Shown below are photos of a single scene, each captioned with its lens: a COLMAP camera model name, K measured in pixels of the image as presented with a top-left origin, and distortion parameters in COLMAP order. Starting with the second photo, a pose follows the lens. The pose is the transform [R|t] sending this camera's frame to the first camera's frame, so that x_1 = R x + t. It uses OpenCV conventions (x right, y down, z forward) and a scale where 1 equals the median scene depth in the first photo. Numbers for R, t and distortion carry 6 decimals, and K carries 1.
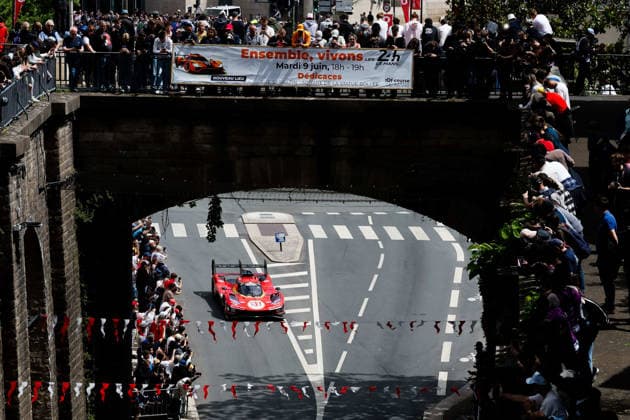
lens RADIAL K [[945.6, 0, 315.0], [0, 945.6, 210.0], [0, 0, 1]] dist [0.009709, 0.008011]
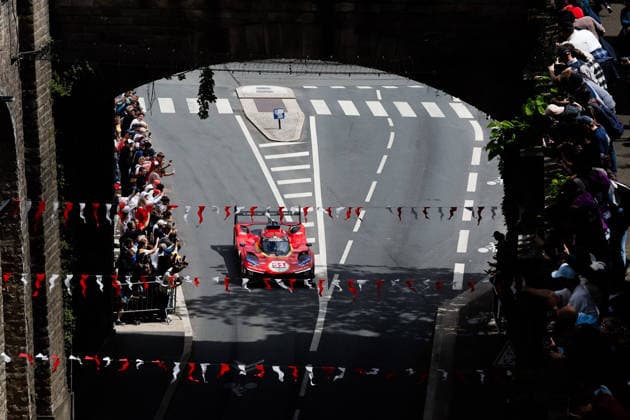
lens RADIAL K [[945.6, 0, 315.0], [0, 945.6, 210.0], [0, 0, 1]] dist [0.009709, 0.008011]
pose [[0.999994, 0.002405, -0.002646, 0.000199], [-0.002051, 0.991988, 0.126313, 0.006583], [0.002928, -0.126307, 0.991987, 0.102629]]
